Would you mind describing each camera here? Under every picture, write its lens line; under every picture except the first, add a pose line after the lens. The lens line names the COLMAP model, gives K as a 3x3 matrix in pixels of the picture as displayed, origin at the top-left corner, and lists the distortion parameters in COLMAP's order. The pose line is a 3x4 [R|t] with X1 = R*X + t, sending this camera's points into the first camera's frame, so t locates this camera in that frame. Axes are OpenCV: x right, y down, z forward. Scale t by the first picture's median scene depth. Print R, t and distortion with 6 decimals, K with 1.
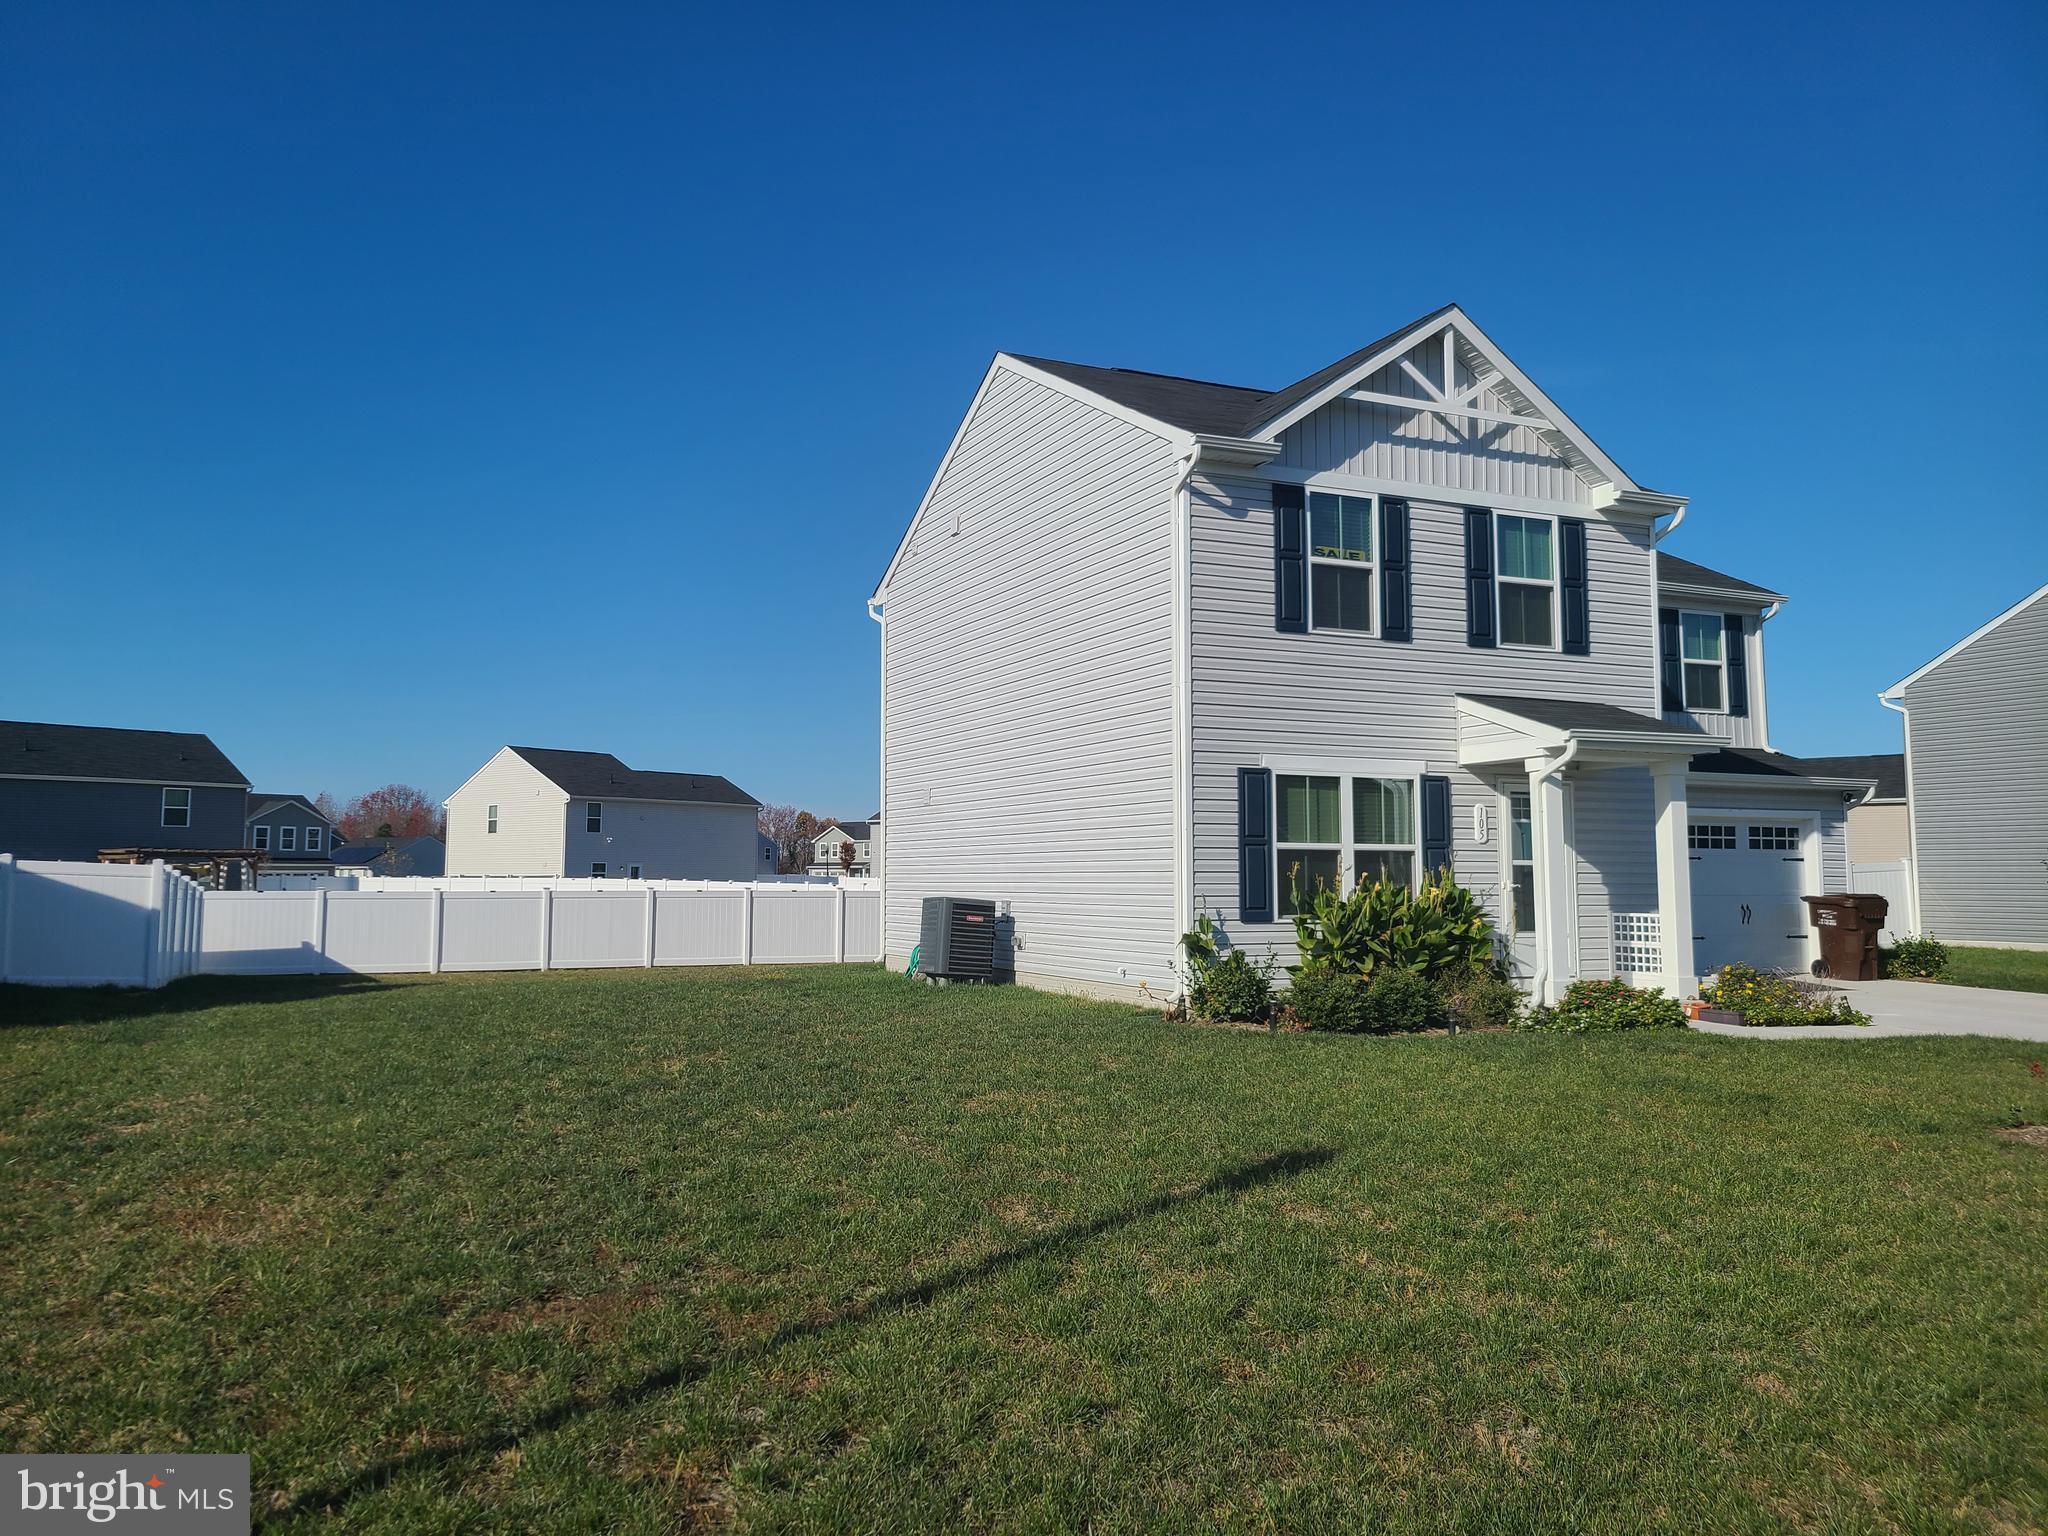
lens RADIAL K [[1530.4, 0, 1025.5], [0, 1530.4, 756.3], [0, 0, 1]] dist [0.051254, -0.029366]
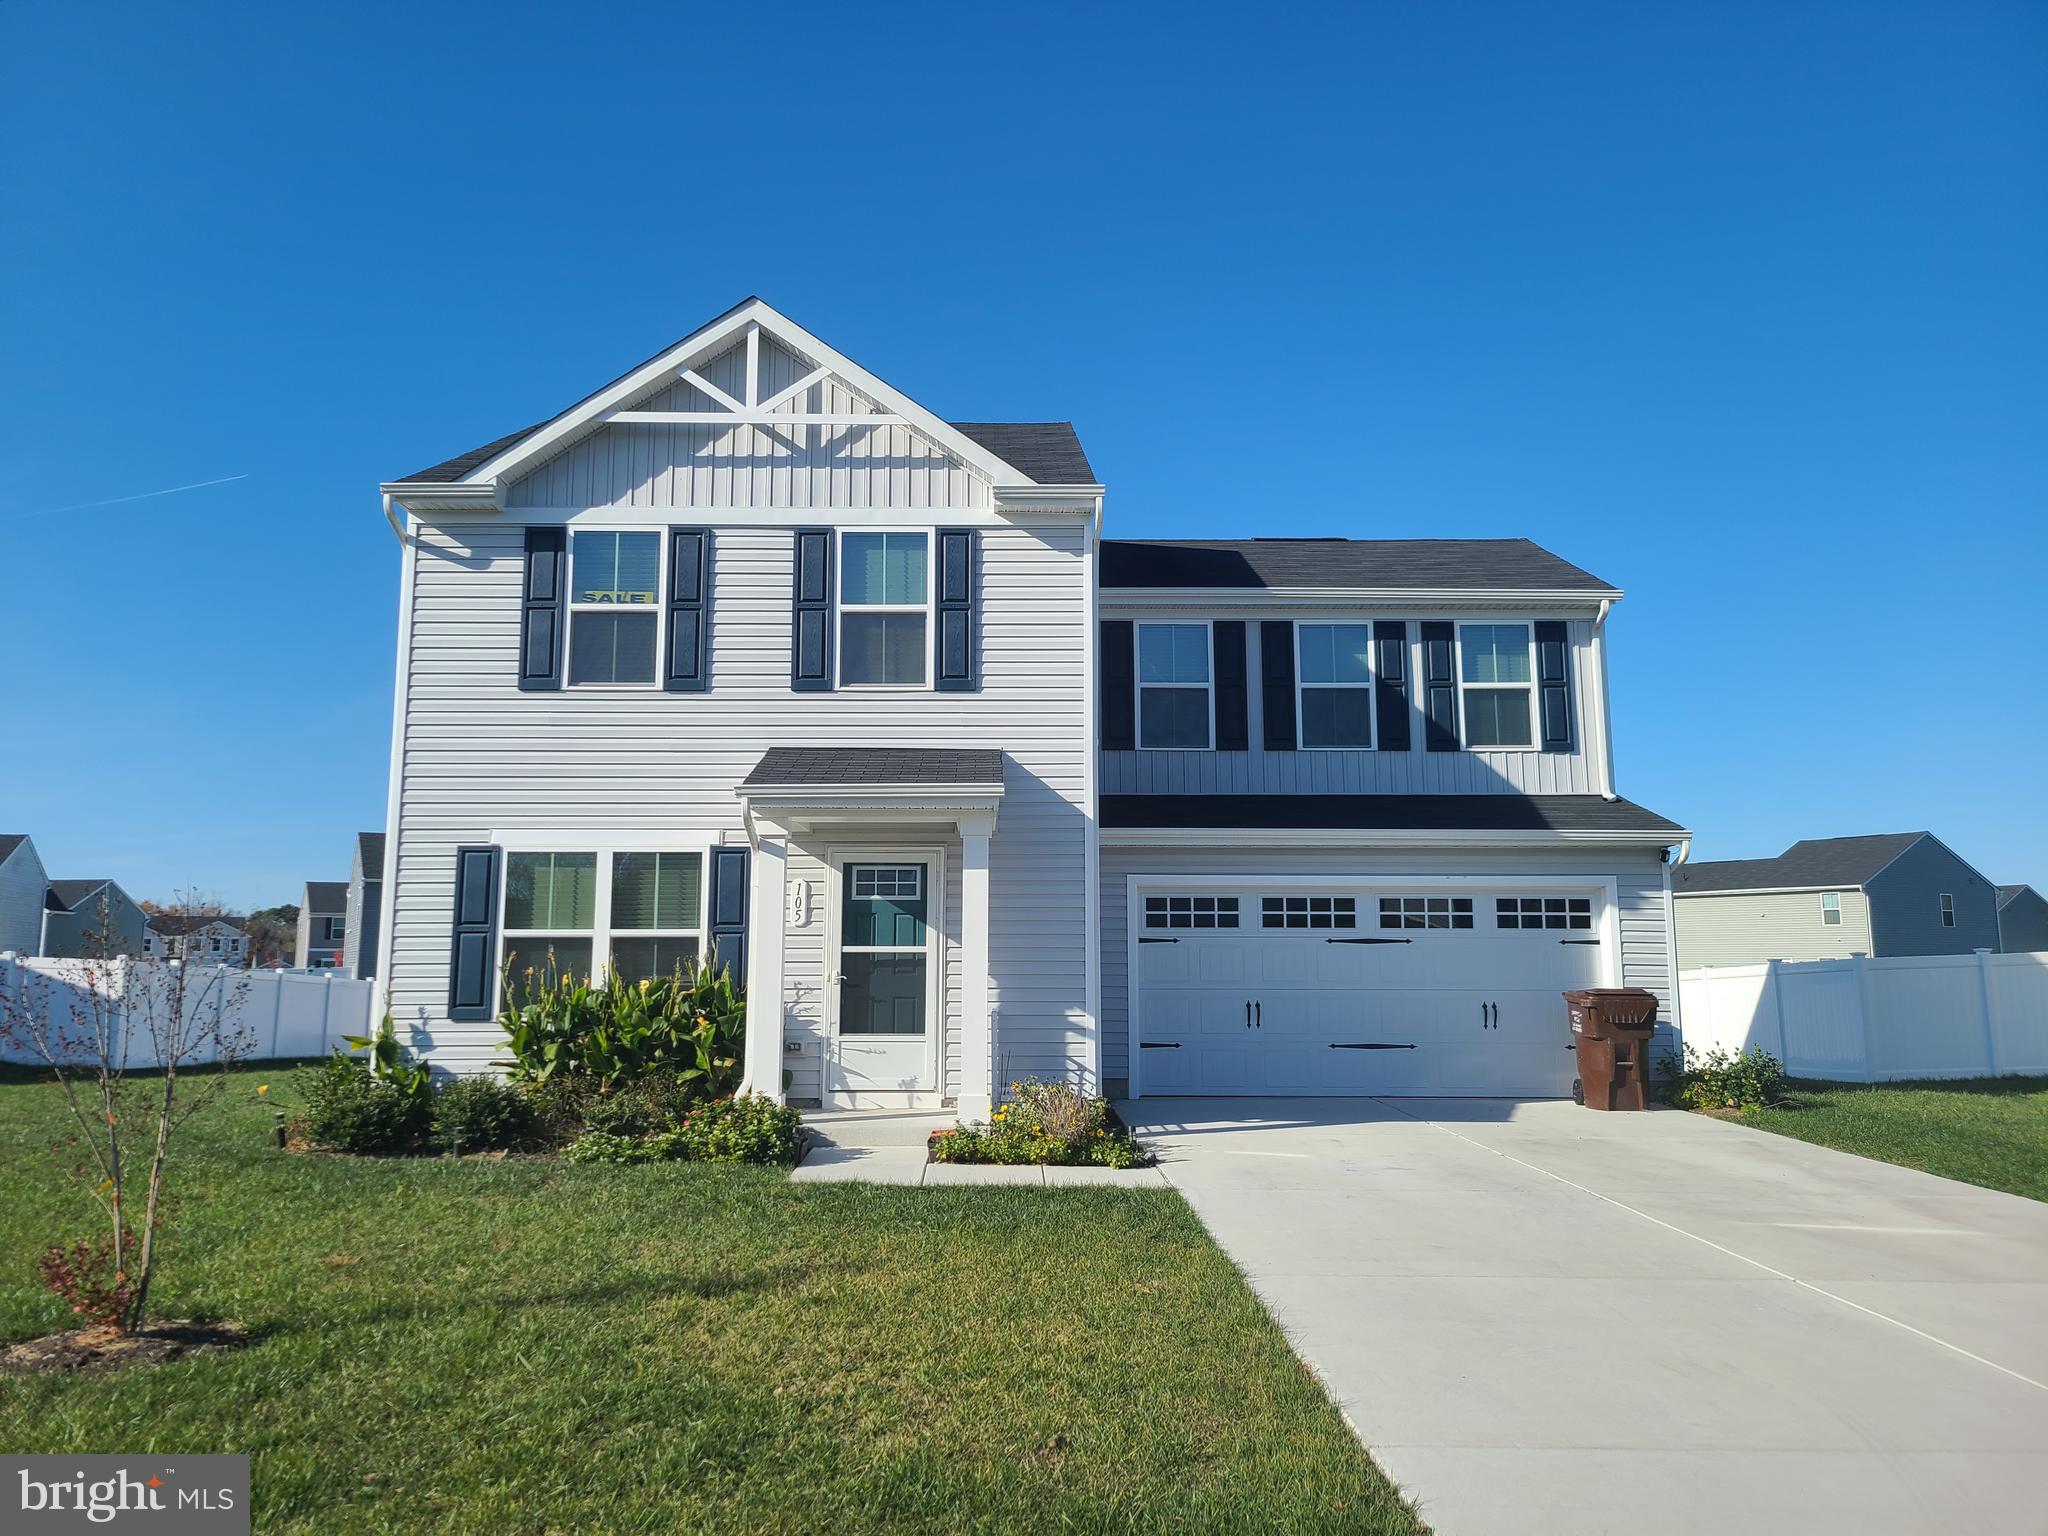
lens RADIAL K [[1530.4, 0, 1027.0], [0, 1530.4, 757.1], [0, 0, 1]] dist [0.051254, -0.029366]
pose [[0.915313, -0.056542, -0.398755, 0.744910], [0.033474, 0.997351, -0.064582, 0.023014], [0.401350, 0.045765, 0.914781, 0.286658]]
